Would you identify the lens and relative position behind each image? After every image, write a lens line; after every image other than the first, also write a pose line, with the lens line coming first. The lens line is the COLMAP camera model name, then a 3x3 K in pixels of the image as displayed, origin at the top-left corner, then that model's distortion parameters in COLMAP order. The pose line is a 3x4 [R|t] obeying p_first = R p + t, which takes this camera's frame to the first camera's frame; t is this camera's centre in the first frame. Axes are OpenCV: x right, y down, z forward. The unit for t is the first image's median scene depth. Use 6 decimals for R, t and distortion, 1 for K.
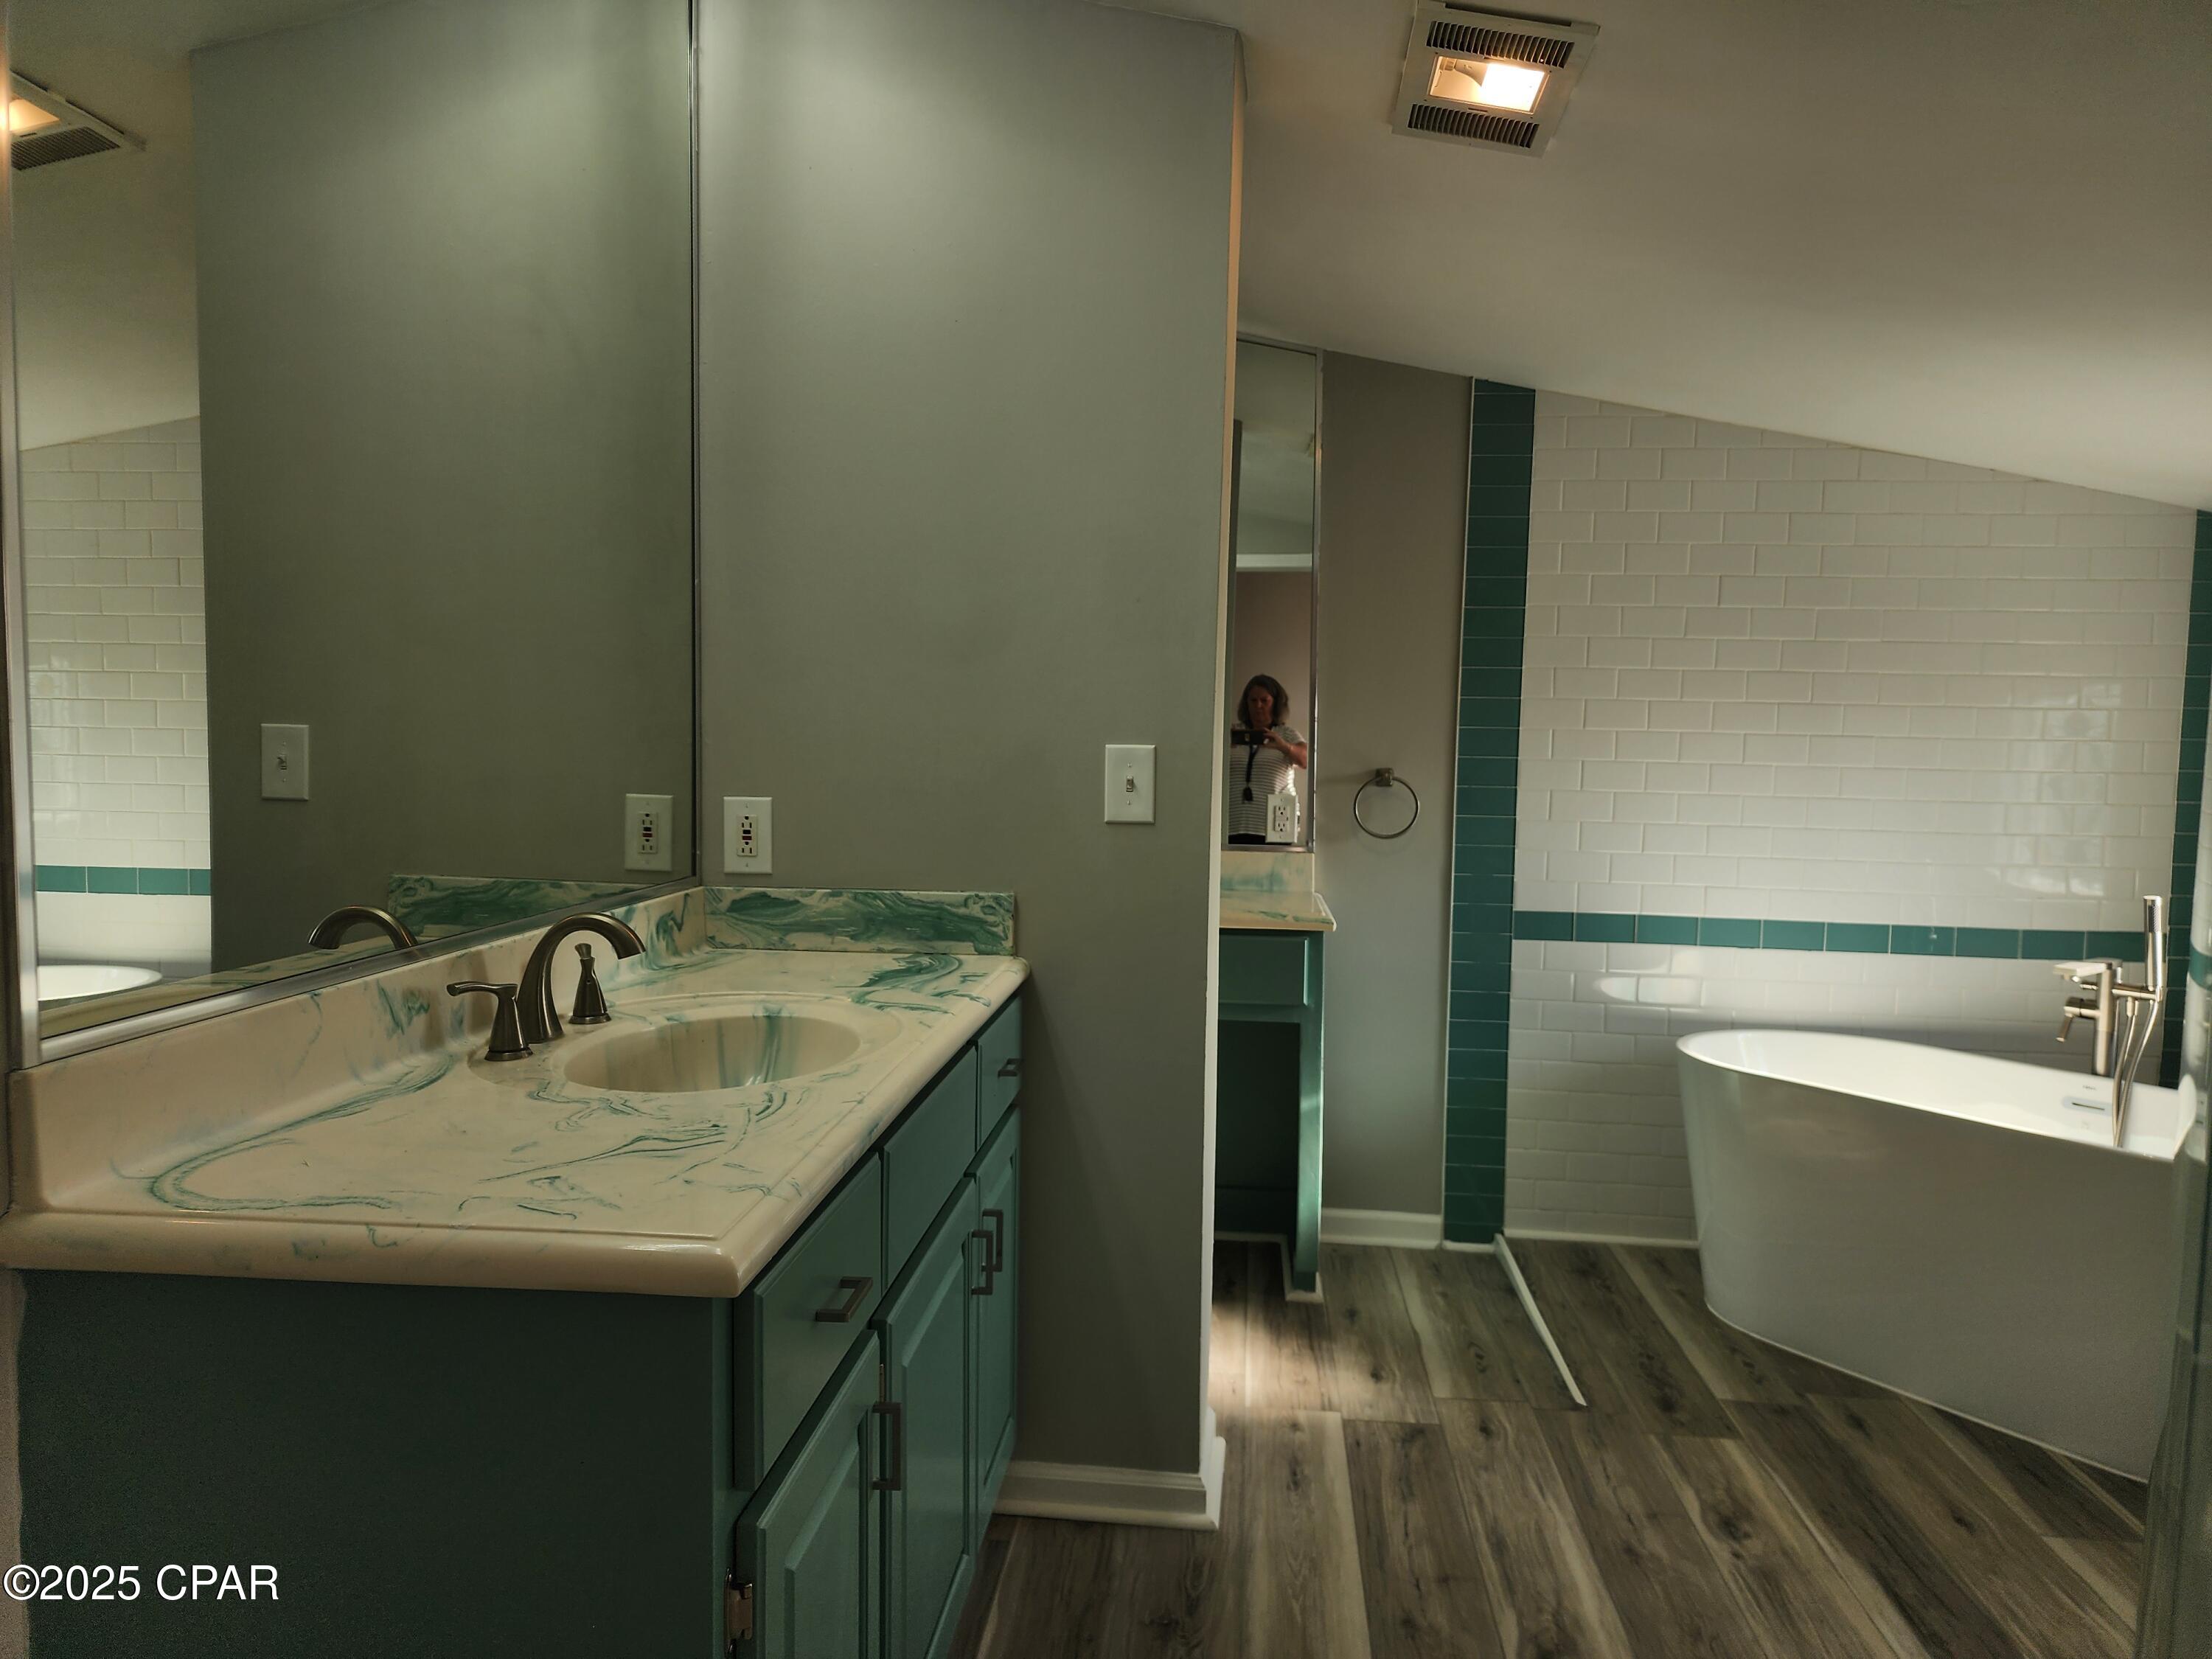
lens RADIAL K [[1500.1, 0, 1115.4], [0, 1500.1, 812.6], [0, 0, 1]] dist [0.077402, -0.059590]
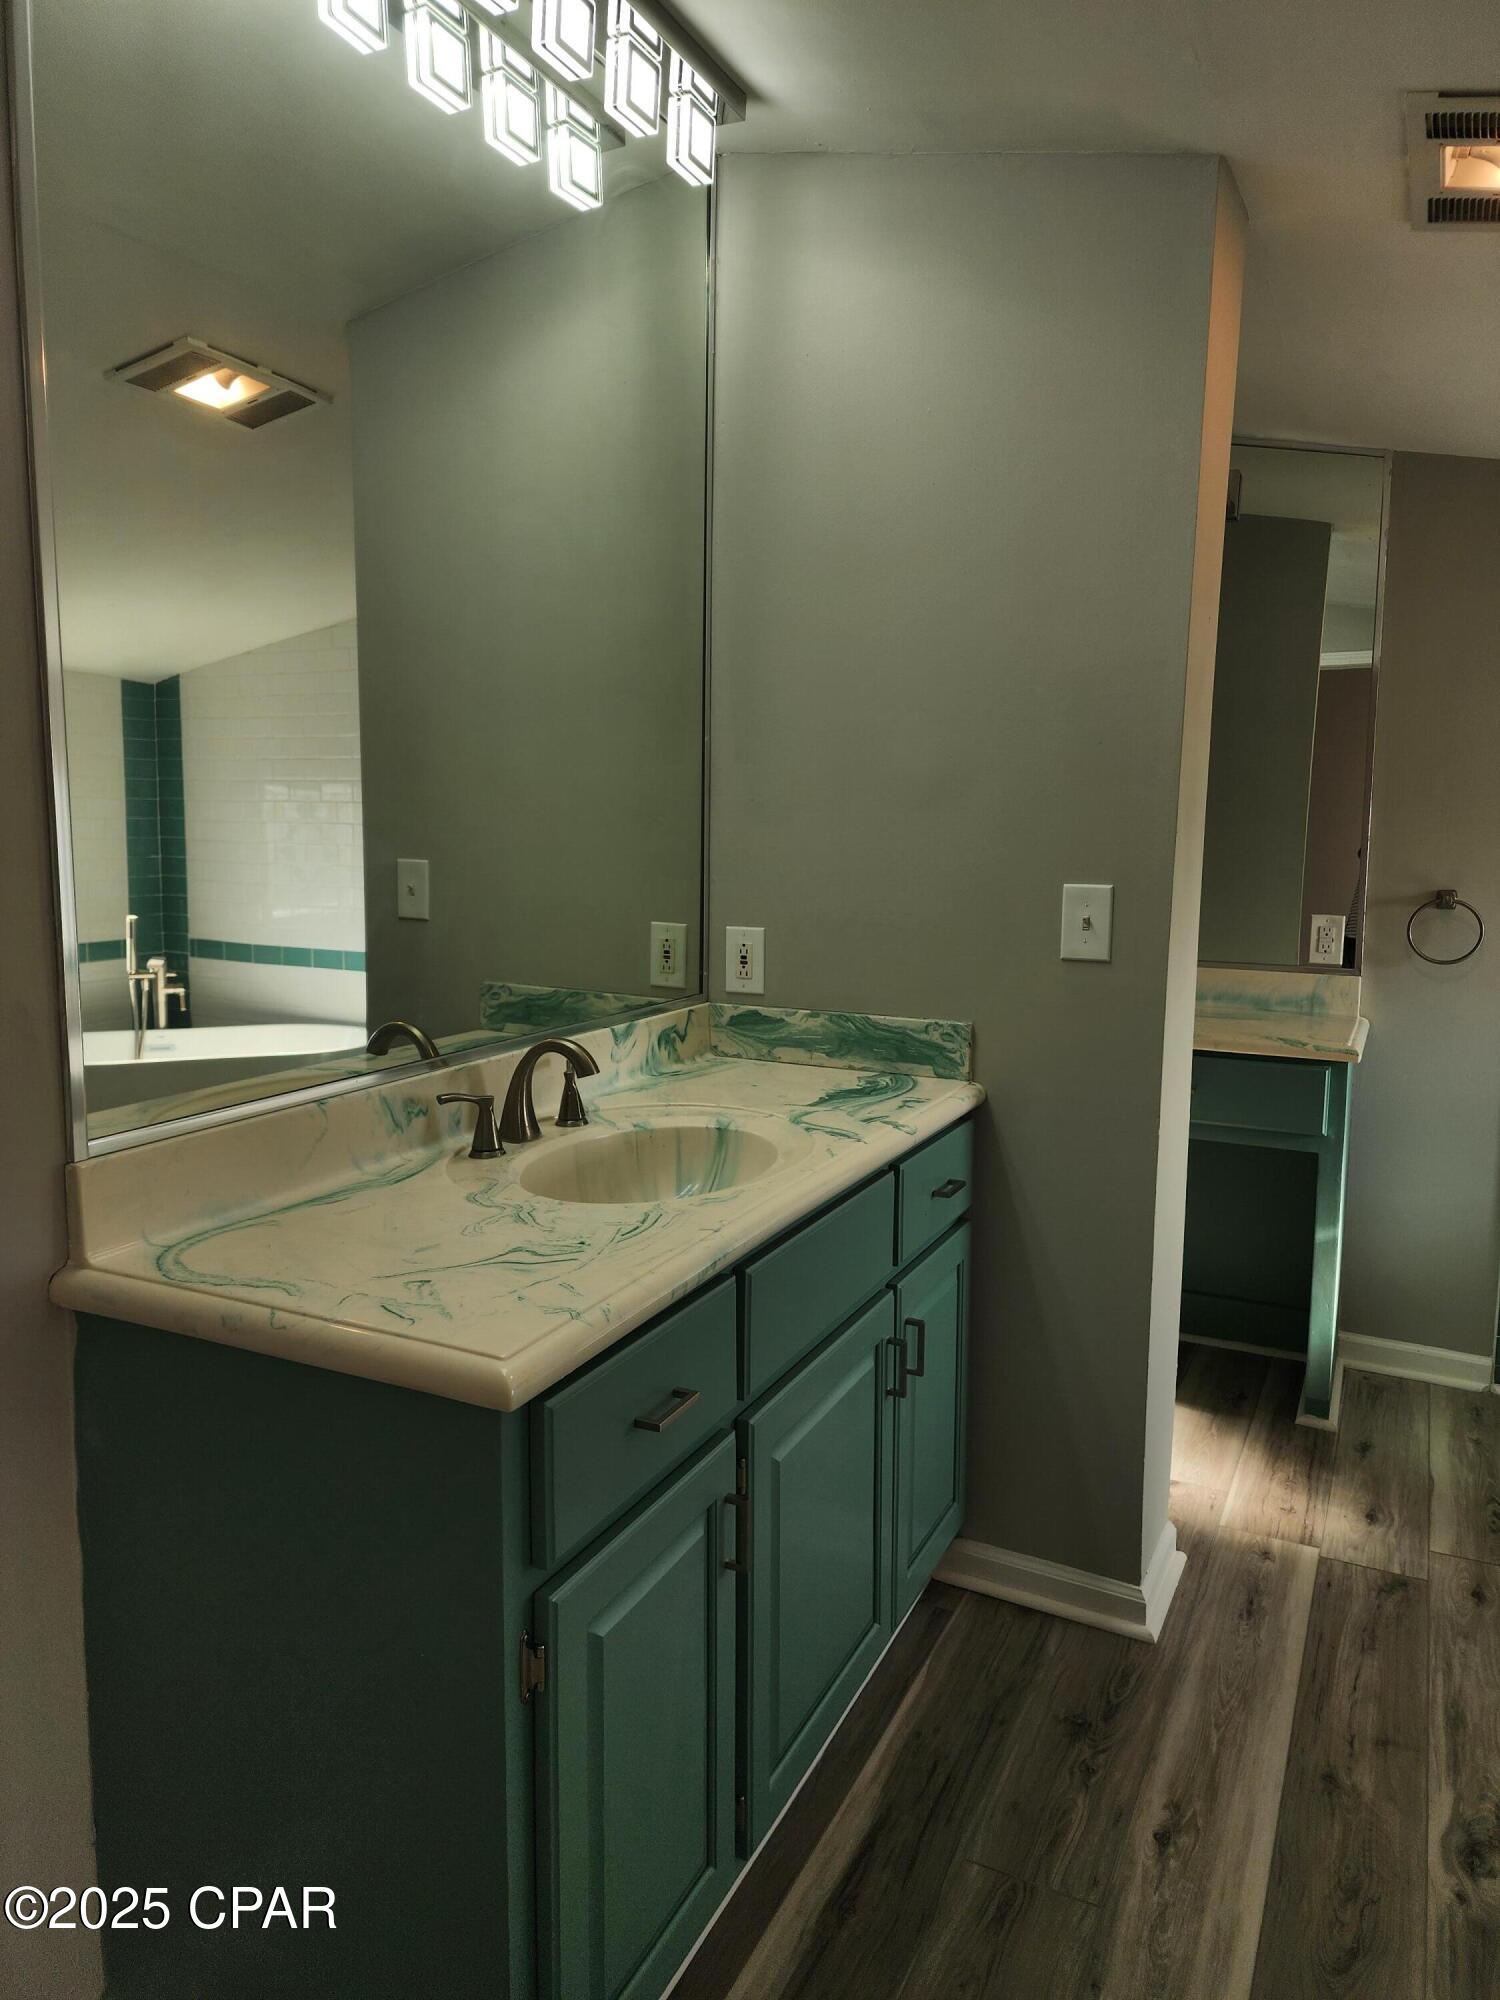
lens RADIAL K [[1356.4, 0, 721.7], [0, 1356.4, 970.1], [0, 0, 1]] dist [0.077402, -0.059590]
pose [[0.935793, 0.032240, -0.351074, 0.105188], [-0.014846, 0.998530, 0.052126, -0.031913], [0.352238, -0.043567, 0.934896, 0.032342]]
